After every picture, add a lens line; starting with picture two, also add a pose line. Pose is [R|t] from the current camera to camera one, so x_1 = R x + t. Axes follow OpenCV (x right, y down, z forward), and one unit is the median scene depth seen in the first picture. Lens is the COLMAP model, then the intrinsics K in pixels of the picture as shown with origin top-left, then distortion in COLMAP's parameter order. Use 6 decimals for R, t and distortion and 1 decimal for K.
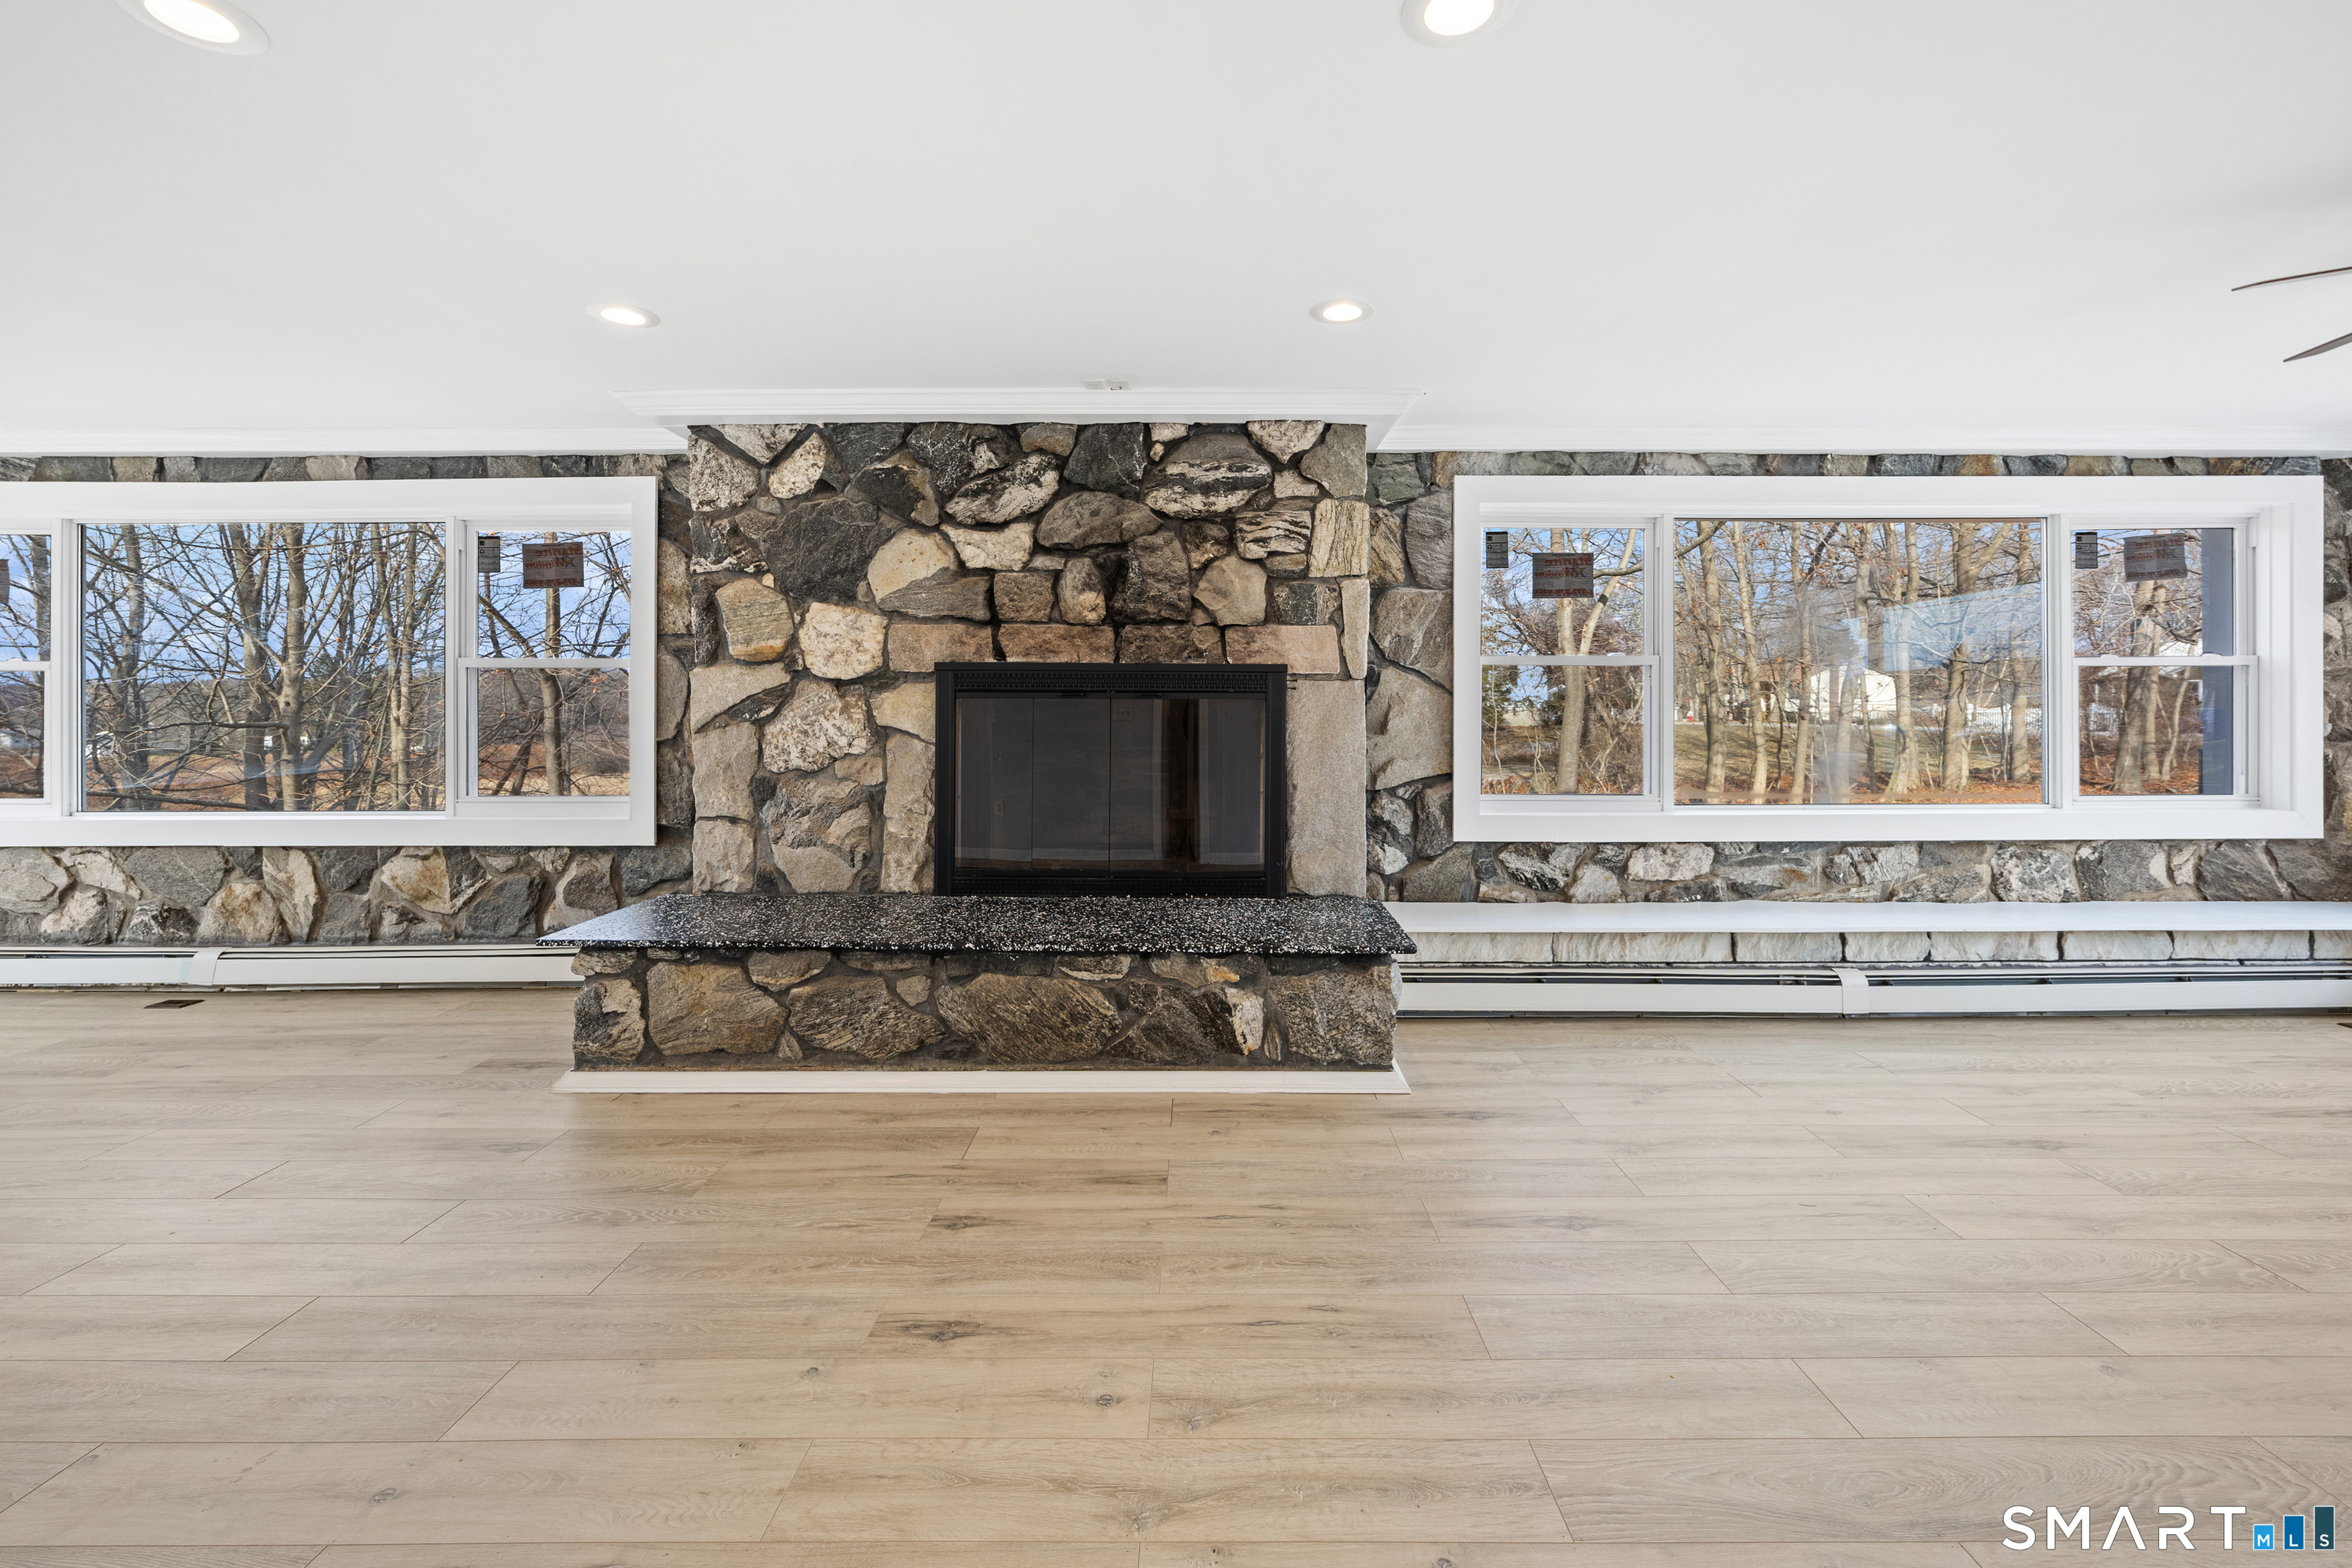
lens RADIAL K [[975.9, 0, 1215.9], [0, 975.9, 727.6], [0, 0, 1]] dist [-0.004270, 0.001007]
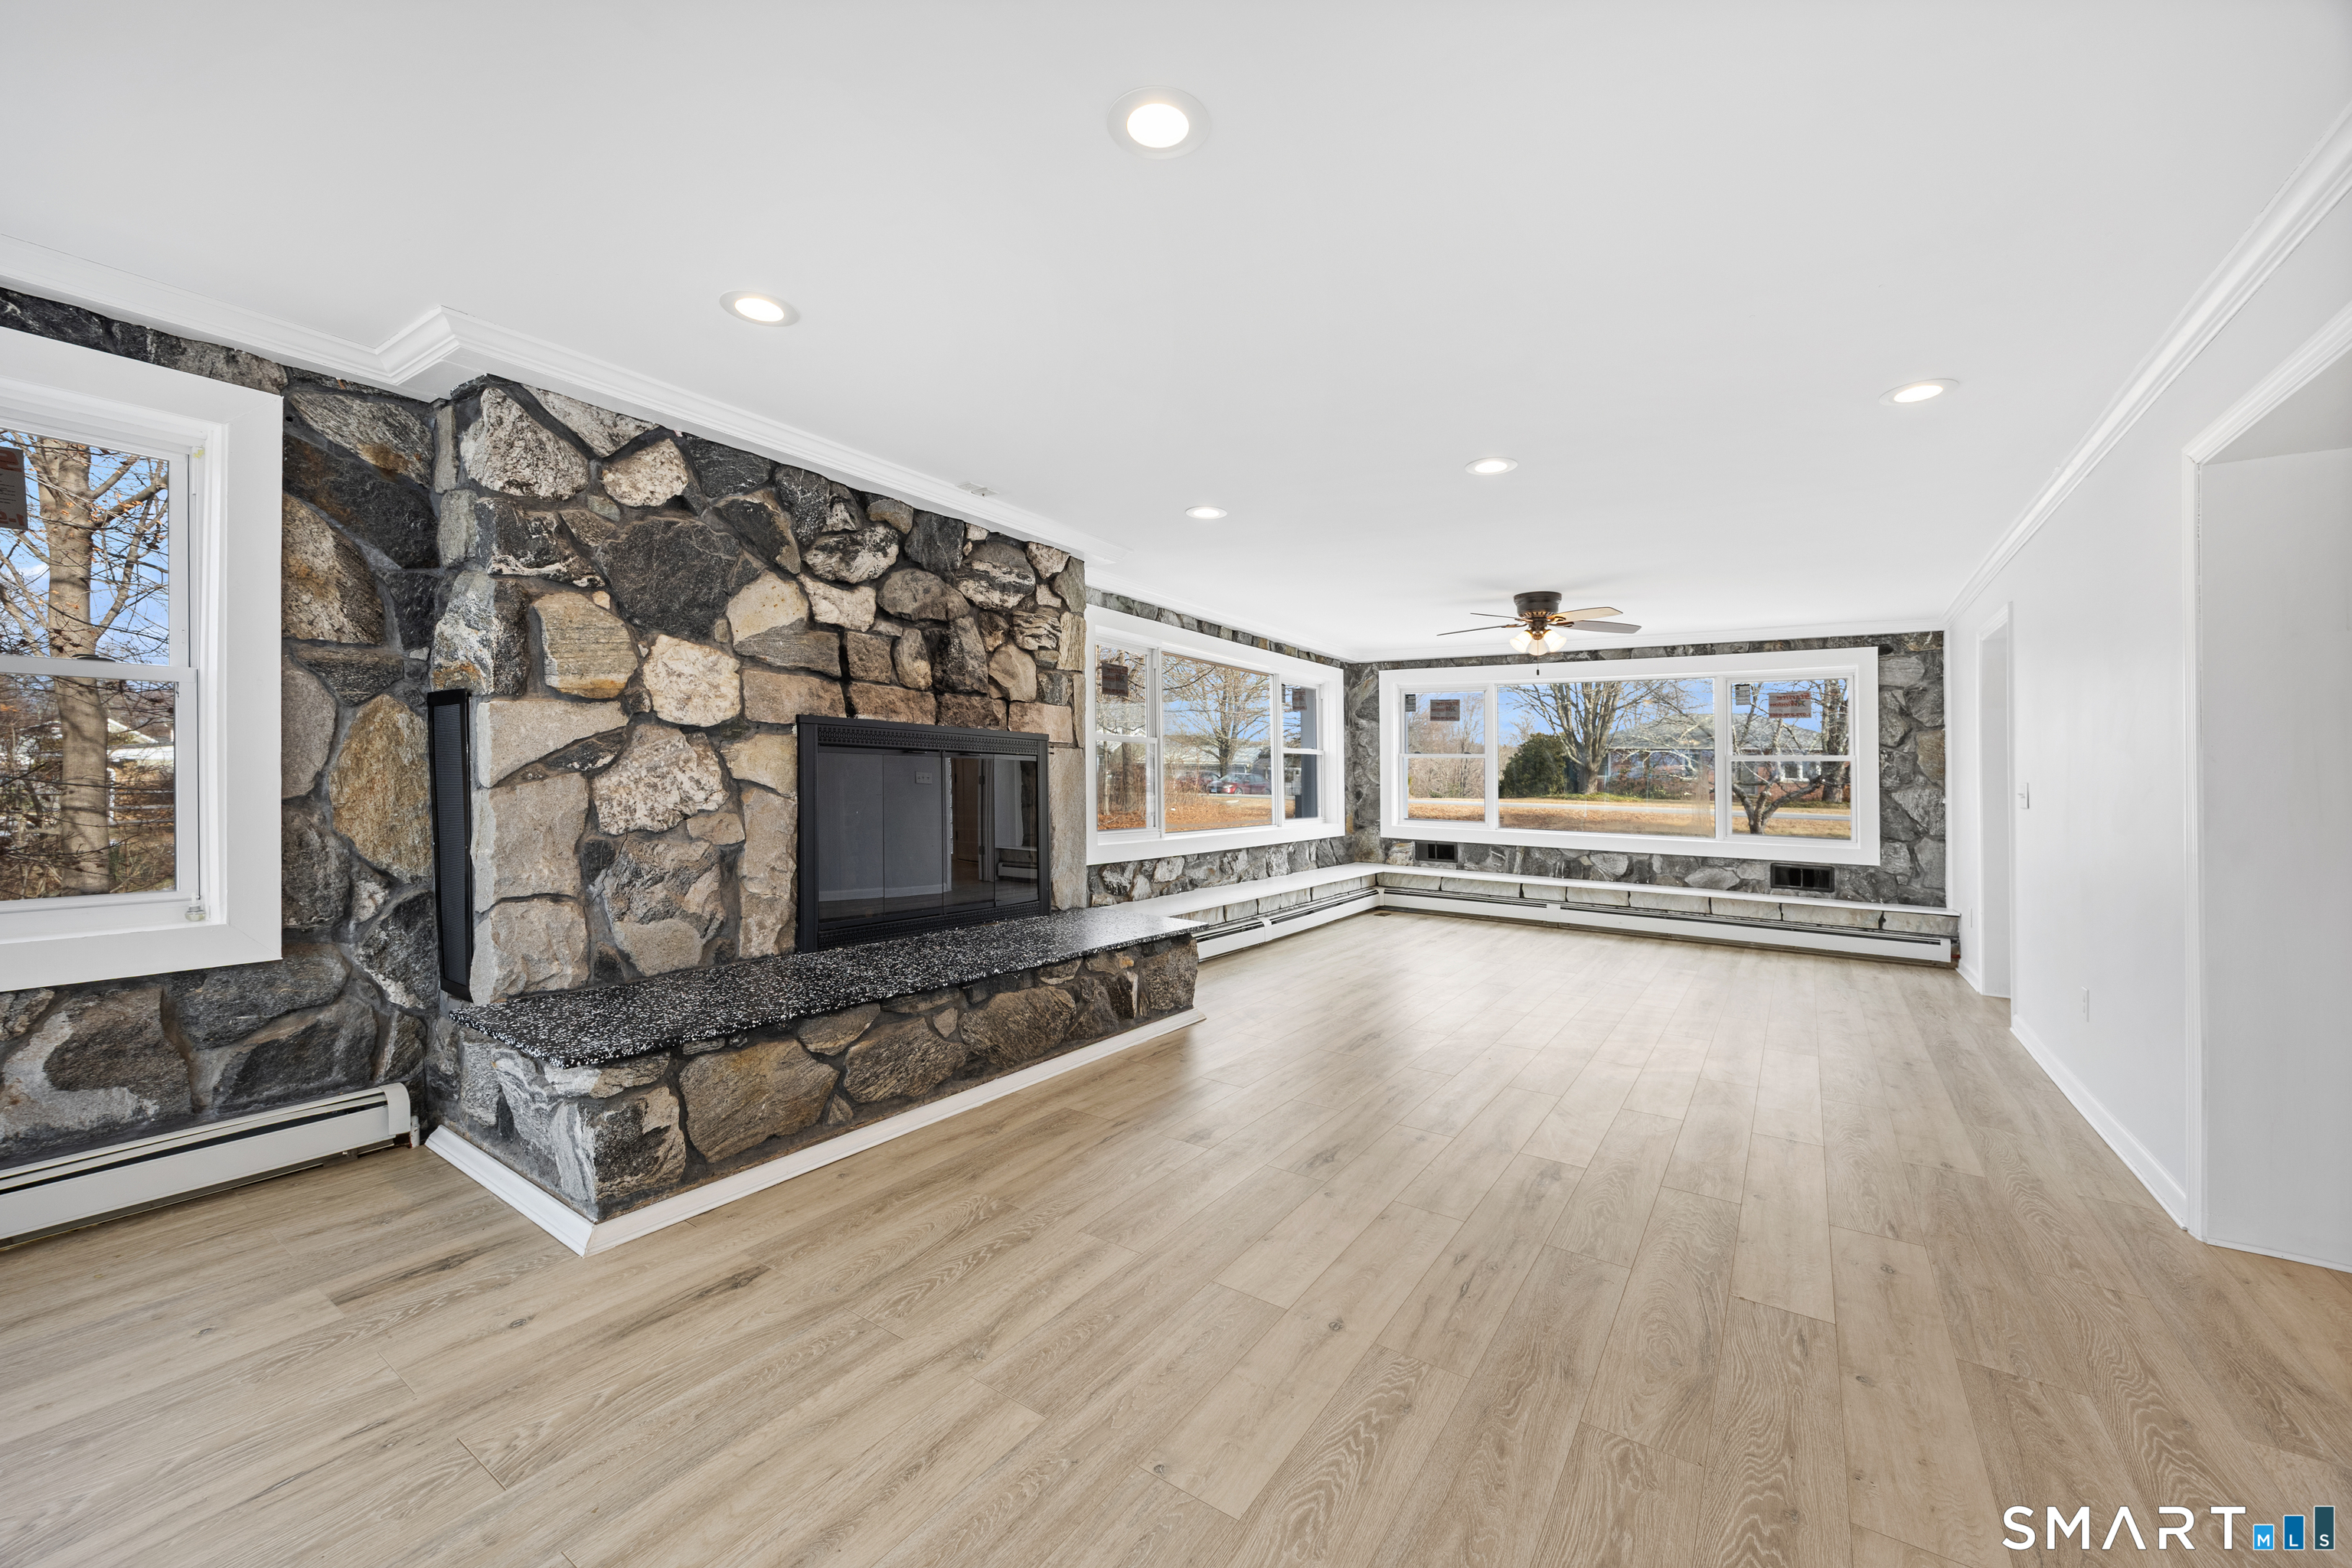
lens RADIAL K [[917.5, 0, 1162.0], [0, 917.5, 780.6], [0, 0, 1]] dist [0.001970, -0.000631]
pose [[0.566914, 0.006436, 0.823752, -0.834462], [-0.000838, 0.999973, -0.007236, 0.005486], [-0.823776, 0.003412, 0.566905, 0.180886]]
